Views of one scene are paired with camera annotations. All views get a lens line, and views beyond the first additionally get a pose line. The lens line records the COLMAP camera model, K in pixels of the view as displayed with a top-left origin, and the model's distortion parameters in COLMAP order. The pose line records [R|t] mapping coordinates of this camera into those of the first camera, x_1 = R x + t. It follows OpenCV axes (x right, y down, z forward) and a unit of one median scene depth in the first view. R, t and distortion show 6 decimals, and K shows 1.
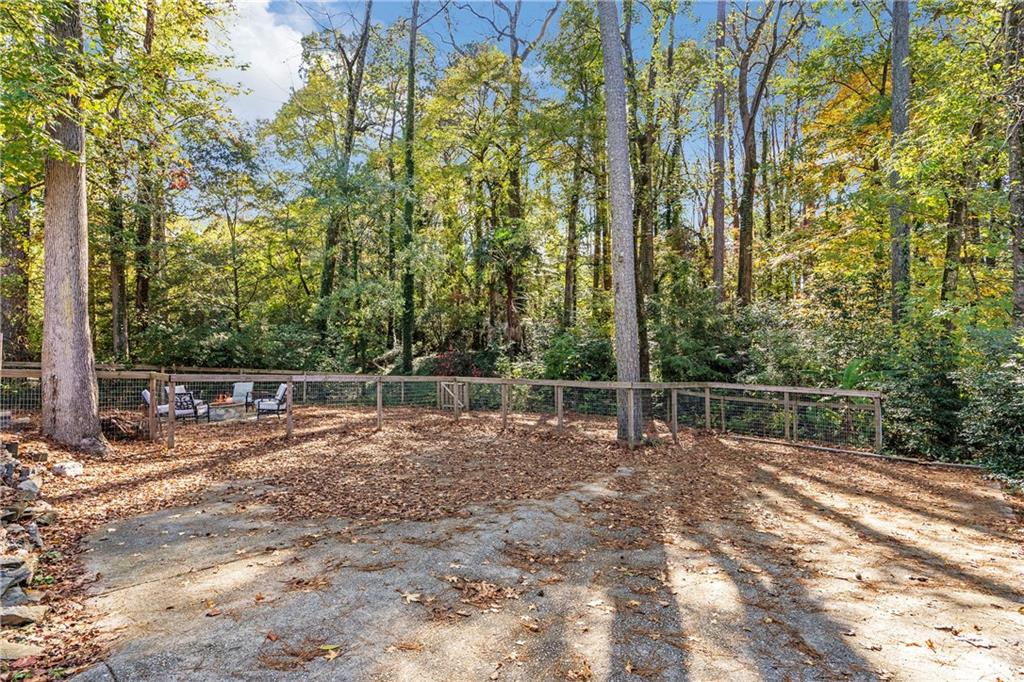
lens RADIAL K [[478.7, 0, 509.8], [0, 478.7, 347.3], [0, 0, 1]] dist [-0.001585, -0.000300]
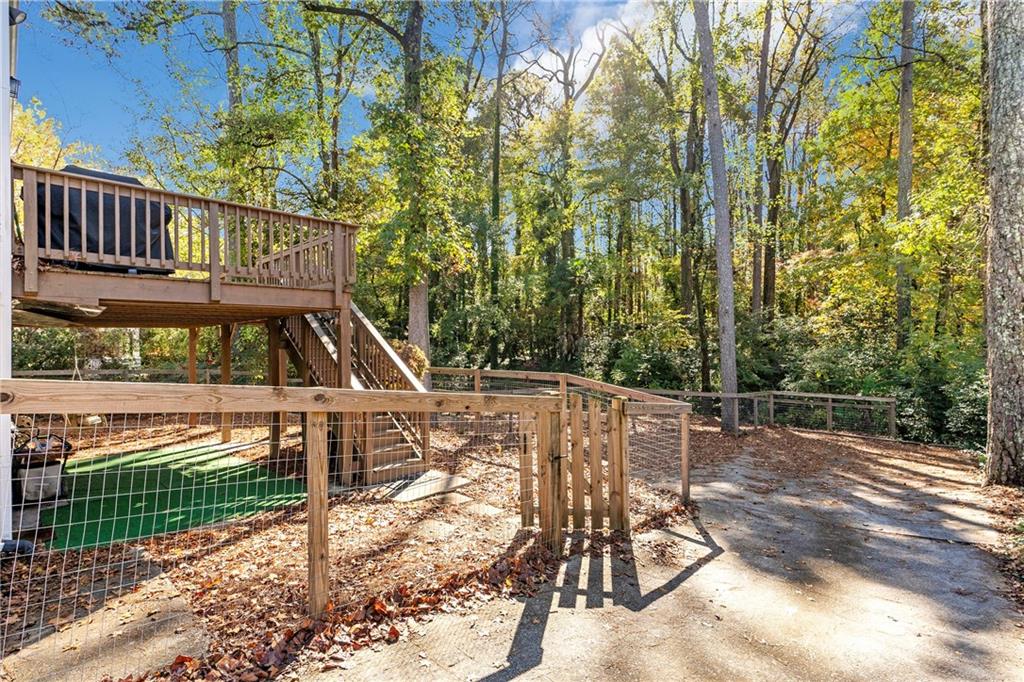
lens RADIAL K [[468.2, 0, 529.6], [0, 468.2, 346.7], [0, 0, 1]] dist [0.000246, 0.000146]
pose [[0.999701, -0.000053, 0.024459, -0.318099], [-0.000033, 0.999994, 0.003491, -0.058498], [-0.024459, -0.003491, 0.999695, -0.343159]]
